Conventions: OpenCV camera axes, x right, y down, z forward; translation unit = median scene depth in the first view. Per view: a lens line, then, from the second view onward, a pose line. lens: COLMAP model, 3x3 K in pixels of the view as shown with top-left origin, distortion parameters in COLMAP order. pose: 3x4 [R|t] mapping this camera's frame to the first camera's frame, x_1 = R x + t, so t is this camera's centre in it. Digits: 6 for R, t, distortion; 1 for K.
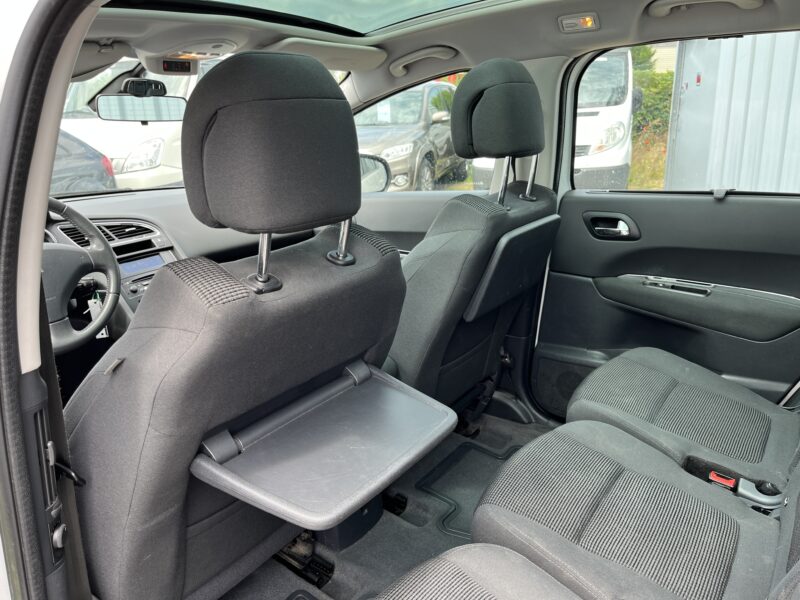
lens RADIAL K [[609.7, 0, 397.1], [0, 609.7, 302.0], [0, 0, 1]] dist [0.069220, -0.100550]
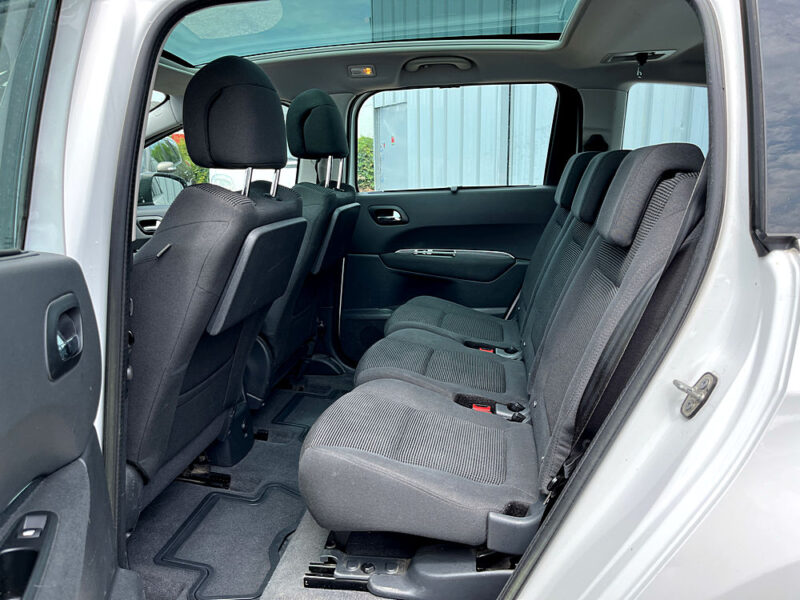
lens RADIAL K [[609.7, 0, 397.1], [0, 609.7, 302.0], [0, 0, 1]] dist [0.069220, -0.100550]
pose [[0.893746, -0.077569, 0.441817, -0.300246], [0.119520, 0.990509, -0.067874, 0.191616], [-0.432358, 0.113468, 0.894534, -0.272709]]
